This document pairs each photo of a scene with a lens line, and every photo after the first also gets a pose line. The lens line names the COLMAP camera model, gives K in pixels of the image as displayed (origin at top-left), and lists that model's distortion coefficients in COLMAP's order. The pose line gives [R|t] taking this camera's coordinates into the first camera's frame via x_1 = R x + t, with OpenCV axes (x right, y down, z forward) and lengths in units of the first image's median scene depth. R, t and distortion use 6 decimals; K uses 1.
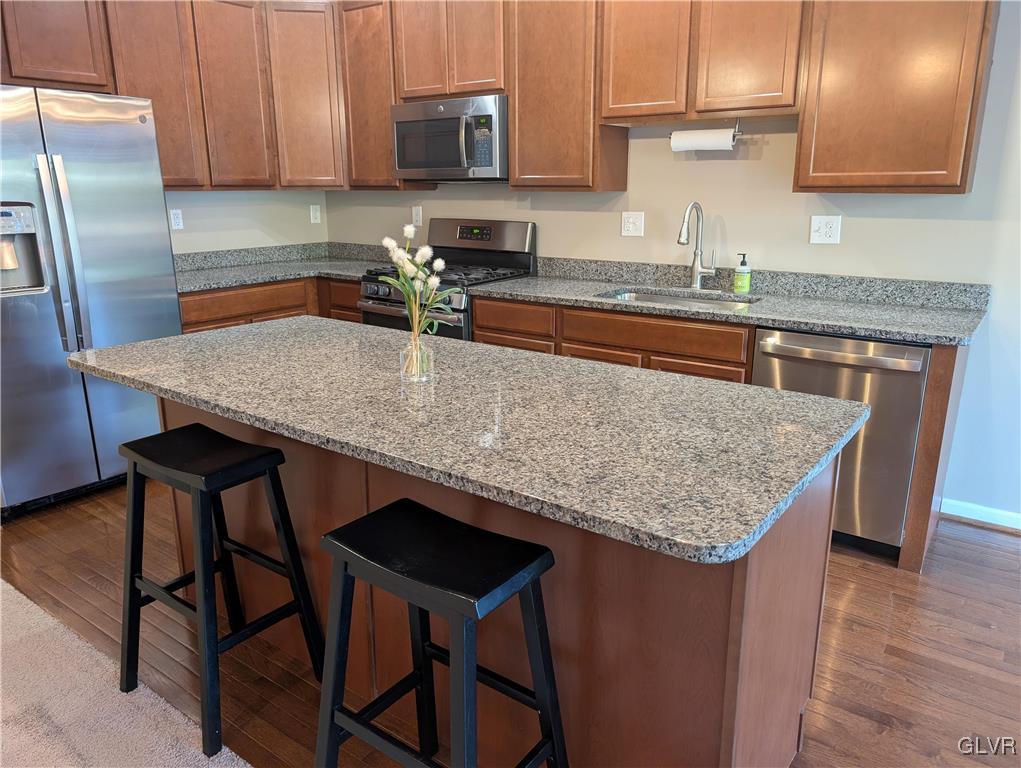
lens RADIAL K [[743.2, 0, 510.5], [0, 743.2, 384.0], [0, 0, 1]] dist [0.033467, -0.046164]
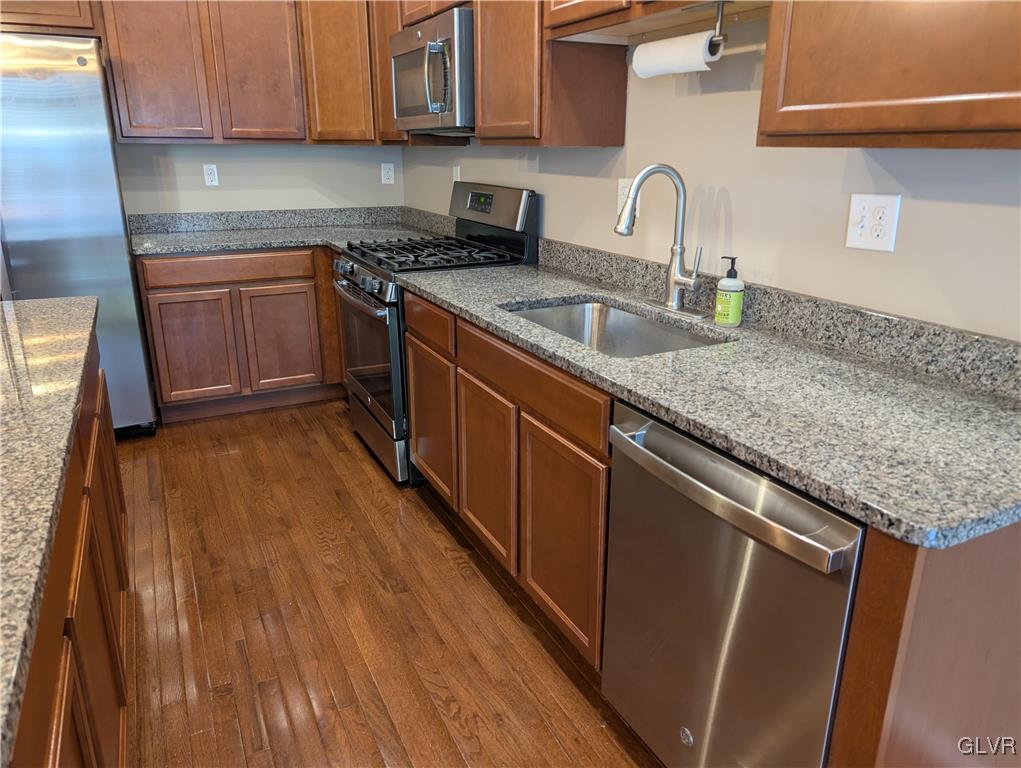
lens RADIAL K [[733.7, 0, 505.4], [0, 733.7, 384.4], [0, 0, 1]] dist [0.032421, -0.039707]
pose [[0.889013, 0.146651, -0.433762, 0.402397], [-0.124871, 0.989065, 0.078467, -0.096934], [0.440526, -0.015594, 0.897604, 0.400492]]
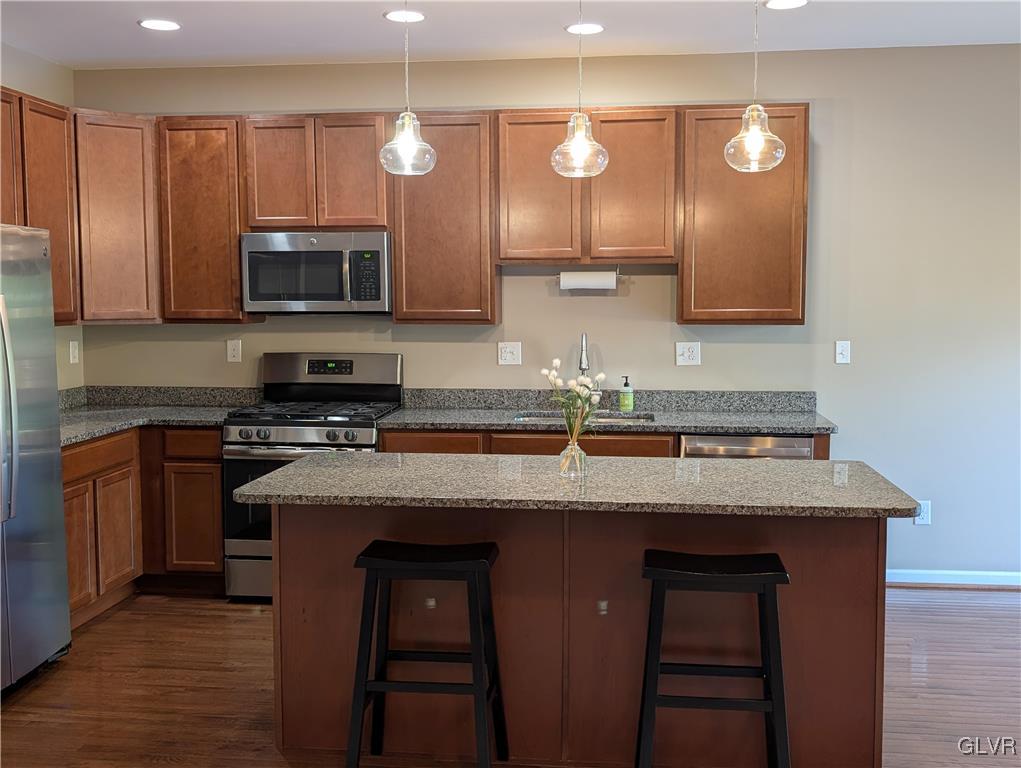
lens RADIAL K [[1085.5, 0, 510.5], [0, 1085.5, 384.0], [0, 0, 1]] dist [0.163099, -0.509921]
pose [[0.868498, -0.041057, 0.493989, -0.638061], [0.129193, 0.980870, -0.145616, 0.053738], [-0.478561, 0.190288, 0.857188, -0.323325]]
